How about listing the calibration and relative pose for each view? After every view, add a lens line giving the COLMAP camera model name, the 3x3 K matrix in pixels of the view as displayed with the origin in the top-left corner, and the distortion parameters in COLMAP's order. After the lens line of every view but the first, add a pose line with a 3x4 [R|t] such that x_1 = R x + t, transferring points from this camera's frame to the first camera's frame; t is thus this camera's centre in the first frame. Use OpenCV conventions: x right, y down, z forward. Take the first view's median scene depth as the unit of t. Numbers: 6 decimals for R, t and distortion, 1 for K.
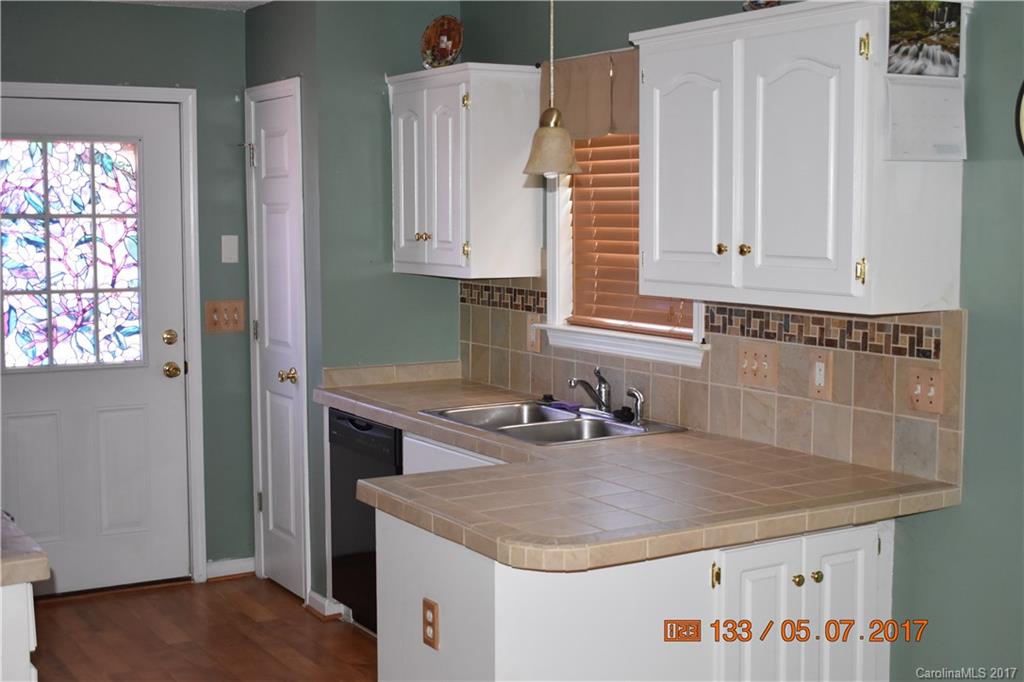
lens RADIAL K [[1410.7, 0, 514.5], [0, 1410.7, 345.4], [0, 0, 1]] dist [-0.024072, 0.000000]
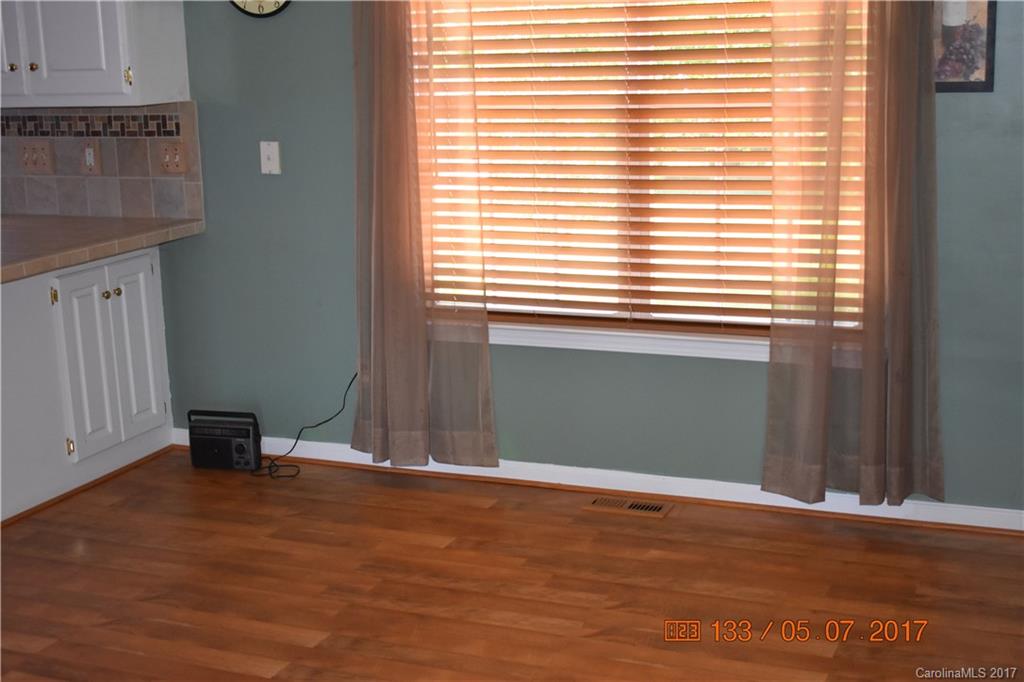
lens RADIAL K [[1410.7, 0, 523.6], [0, 1410.7, 320.3], [0, 0, 1]] dist [-0.024072, 0.000000]
pose [[0.803418, -0.138052, 0.579190, -0.282071], [0.084929, 0.989374, 0.118012, 0.055857], [-0.589327, -0.045623, 0.806605, -0.401284]]
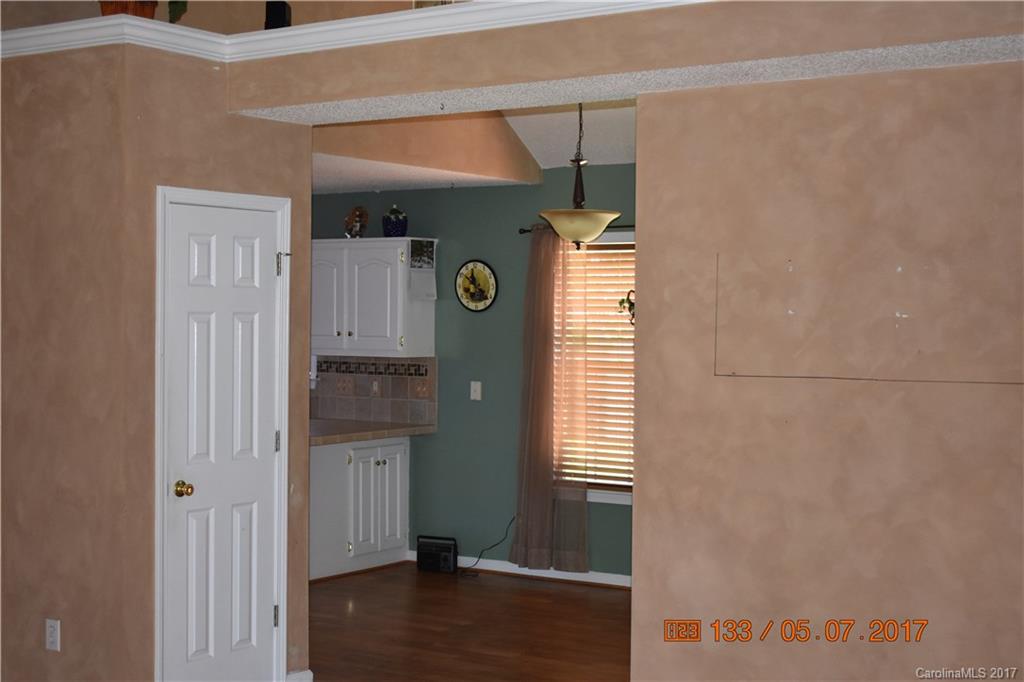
lens RADIAL K [[1555.8, 0, 512.5], [0, 1555.8, 339.2], [0, 0, 1]] dist [0.020918, 0.000000]
pose [[0.908380, 0.005027, 0.418115, -0.718206], [0.028865, 0.996789, -0.074695, 0.153559], [-0.417148, 0.079920, 0.905318, -1.583818]]
